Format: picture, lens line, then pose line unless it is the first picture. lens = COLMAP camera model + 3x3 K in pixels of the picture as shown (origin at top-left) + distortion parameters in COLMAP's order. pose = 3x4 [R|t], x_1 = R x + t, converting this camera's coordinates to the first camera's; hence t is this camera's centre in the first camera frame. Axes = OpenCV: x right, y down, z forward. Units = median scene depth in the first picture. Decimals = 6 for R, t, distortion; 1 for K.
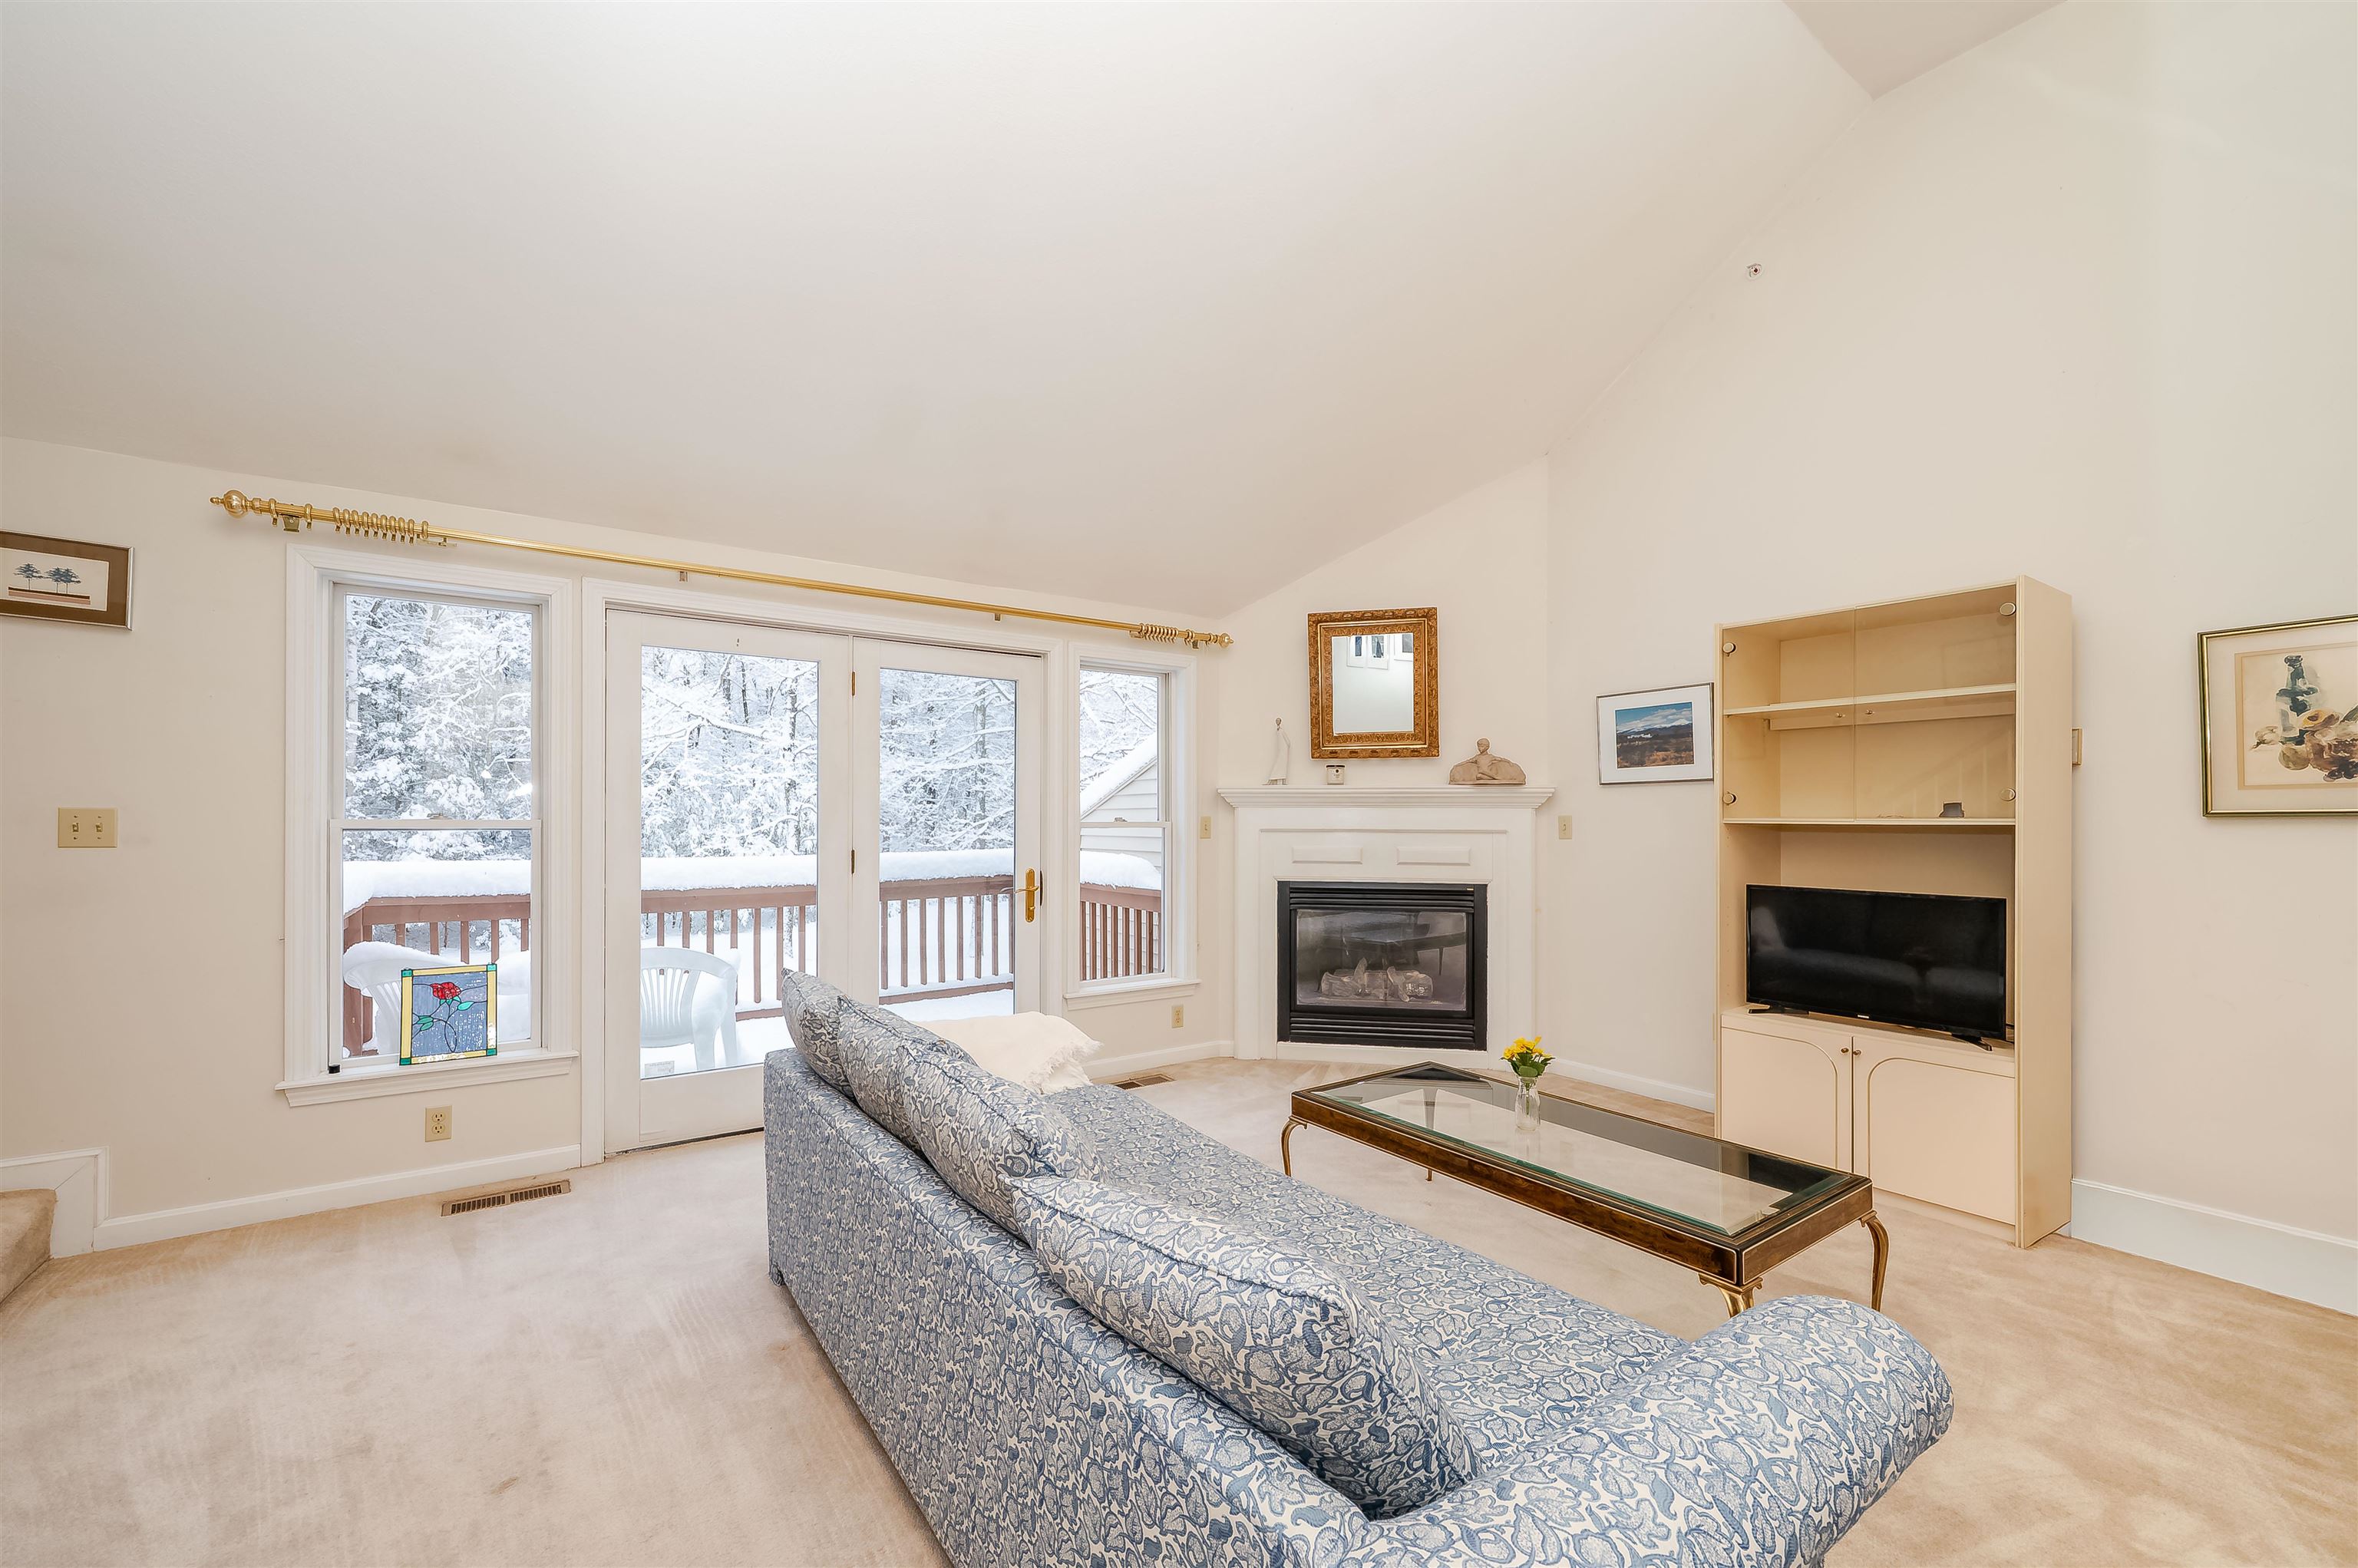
lens RADIAL K [[959.8, 0, 1161.7], [0, 959.8, 824.1], [0, 0, 1]] dist [-0.000018, 0.000076]
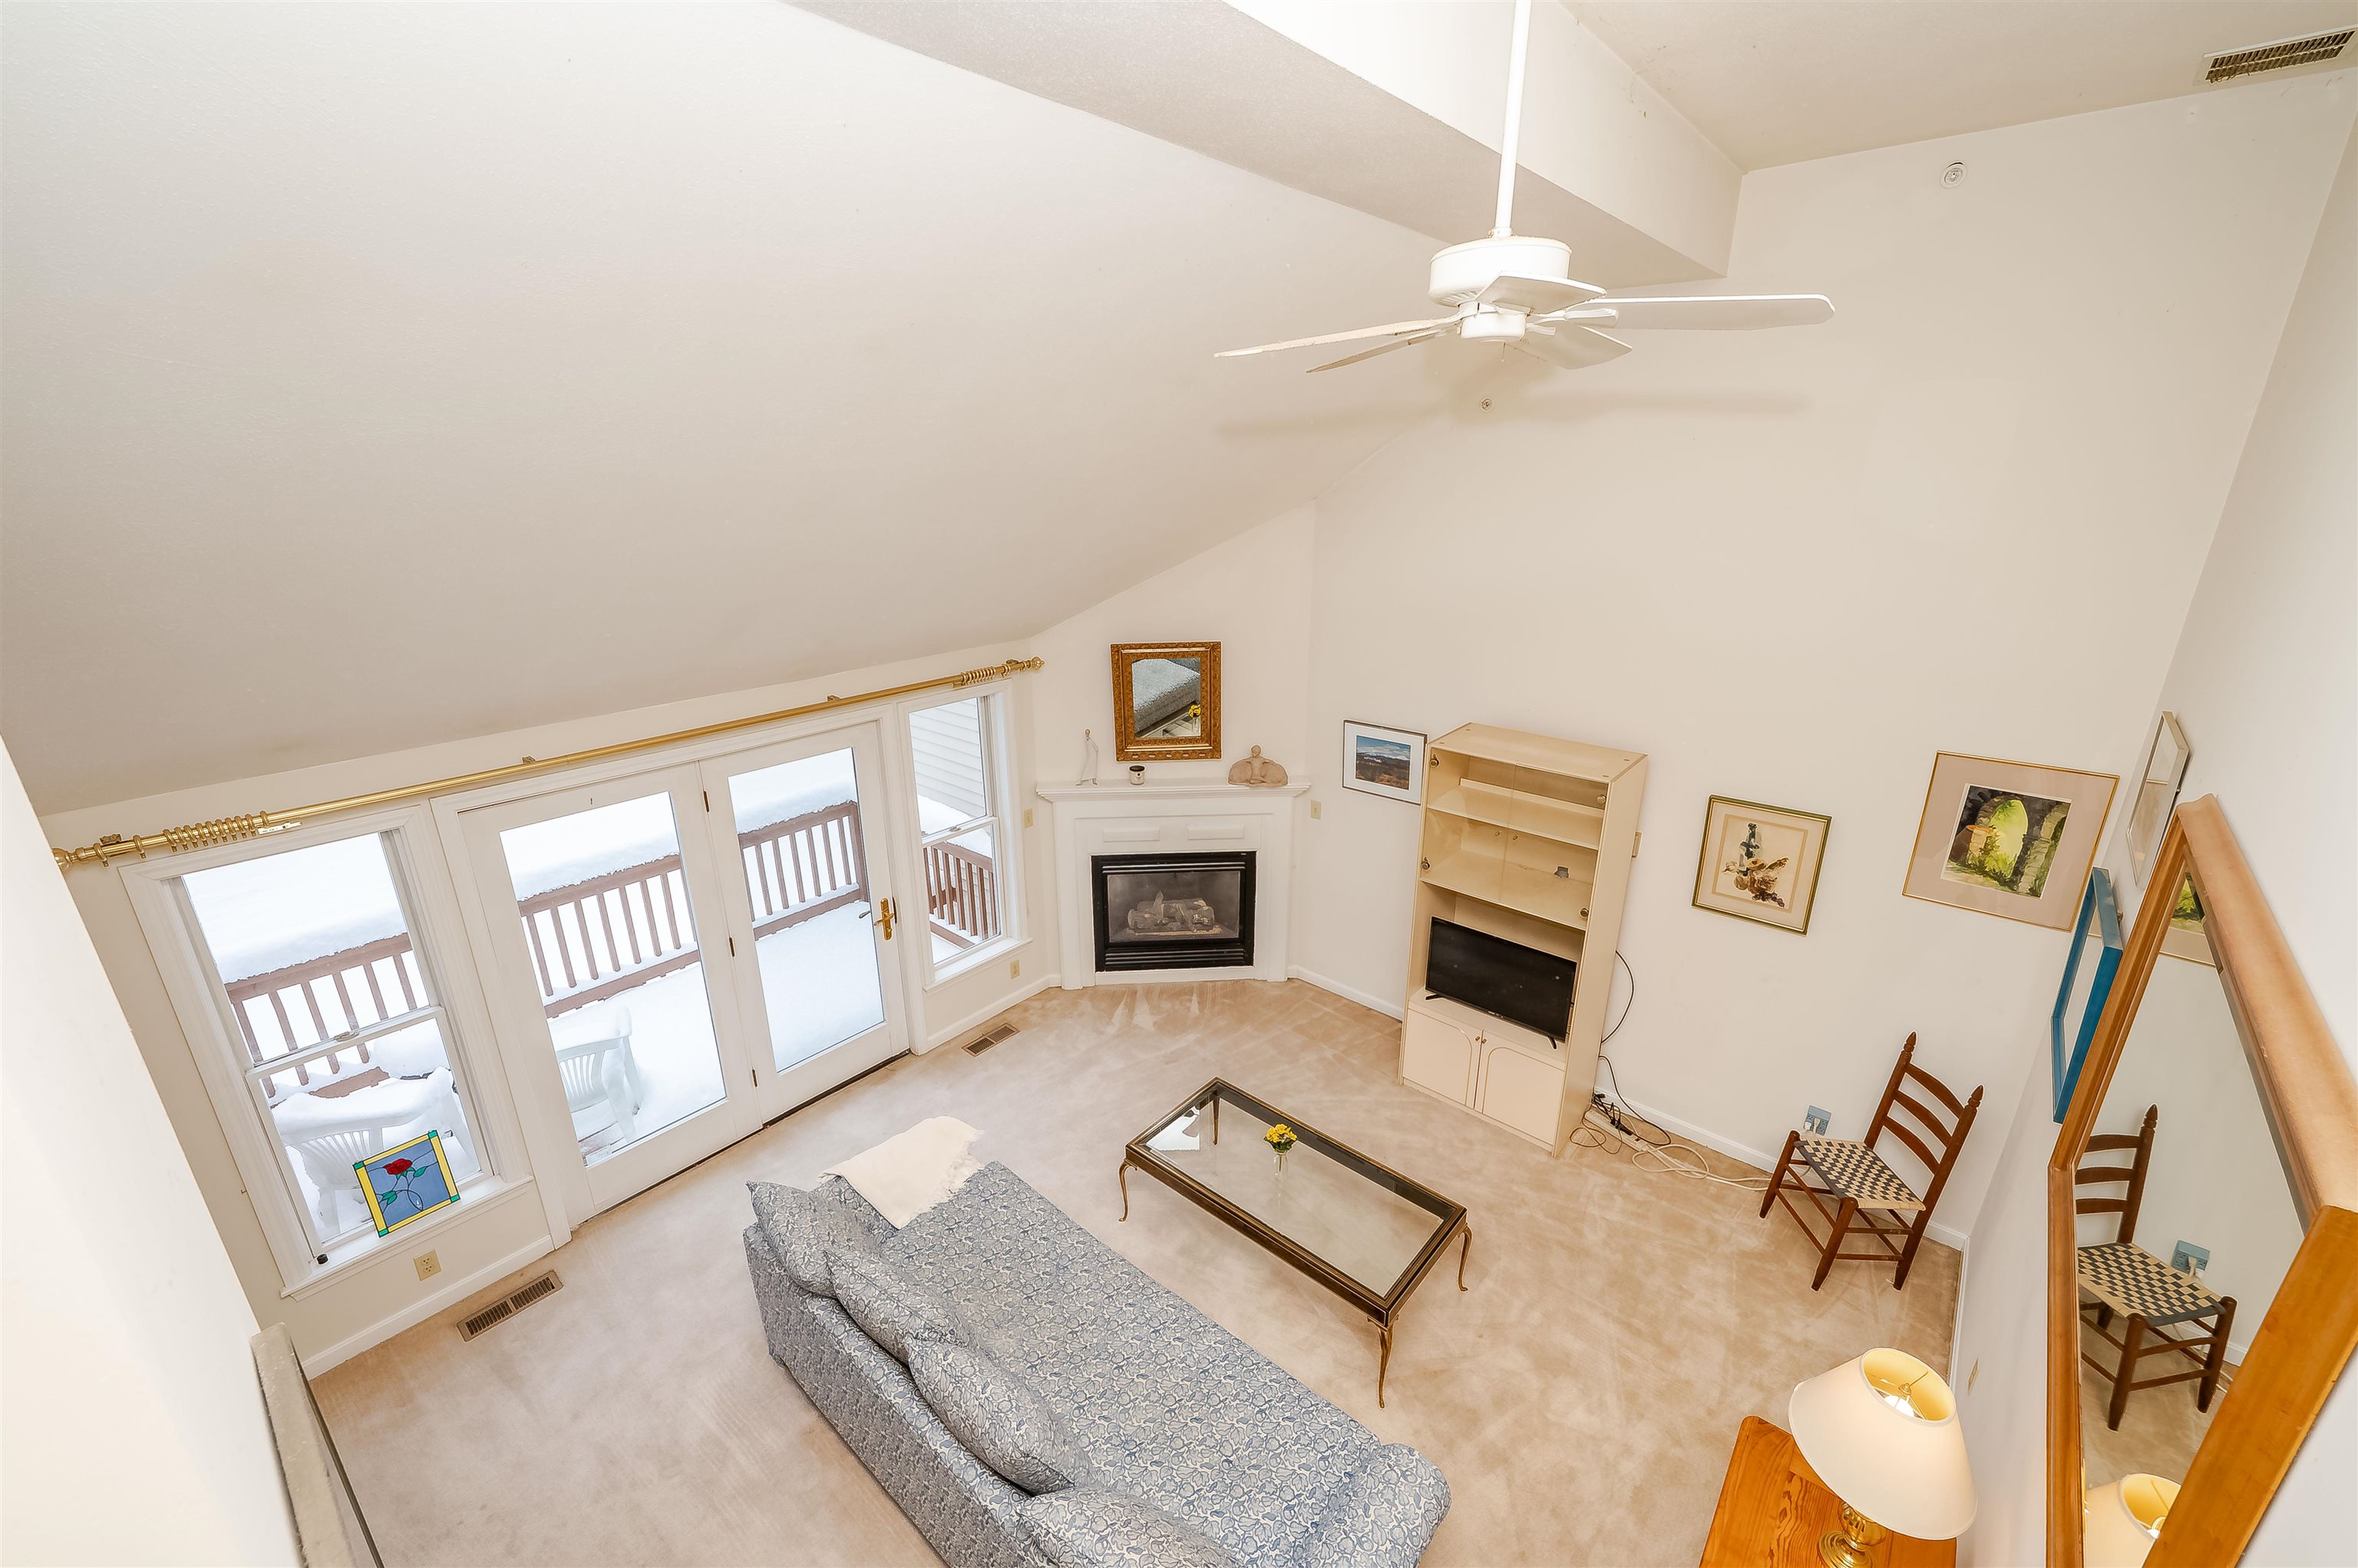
lens RADIAL K [[946.4, 0, 1179.0], [0, 946.4, 784.0], [0, 0, 1]] dist [0.000152, 0.000211]
pose [[0.968337, -0.086161, 0.234306, -0.046252], [0.004726, 0.944711, 0.327869, -0.447922], [-0.249601, -0.316381, 0.915206, -0.091784]]
